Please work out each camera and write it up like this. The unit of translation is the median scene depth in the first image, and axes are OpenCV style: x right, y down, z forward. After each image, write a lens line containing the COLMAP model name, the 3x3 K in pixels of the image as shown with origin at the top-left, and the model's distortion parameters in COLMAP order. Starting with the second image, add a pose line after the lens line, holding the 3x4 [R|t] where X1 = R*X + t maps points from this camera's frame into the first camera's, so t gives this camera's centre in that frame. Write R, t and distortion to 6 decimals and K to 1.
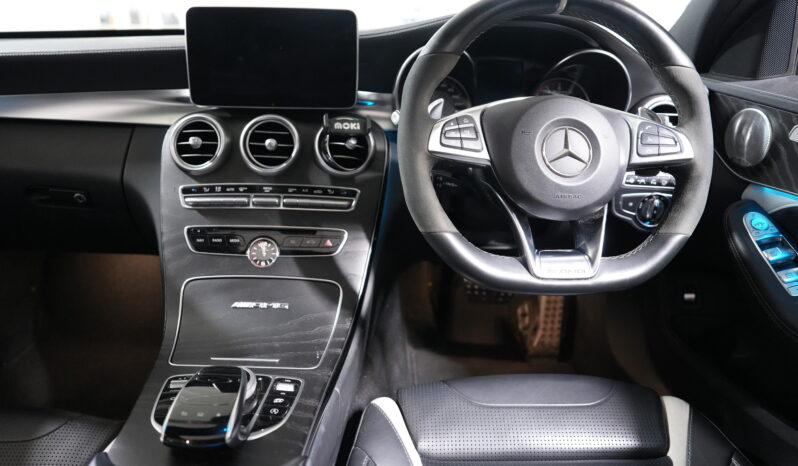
lens RADIAL K [[549.2, 0, 392.5], [0, 549.2, 243.6], [0, 0, 1]] dist [-0.105336, 0.077670]
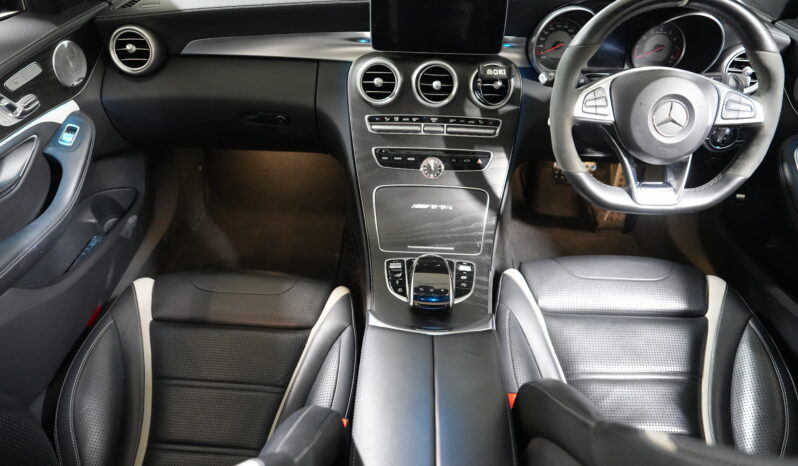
lens RADIAL K [[549.2, 0, 392.5], [0, 549.2, 243.6], [0, 0, 1]] dist [-0.105336, 0.077670]
pose [[0.997630, 0.024710, -0.064220, -0.239802], [-0.004587, 0.955102, 0.296242, -0.208234], [0.068657, -0.295245, 0.952951, -0.378564]]
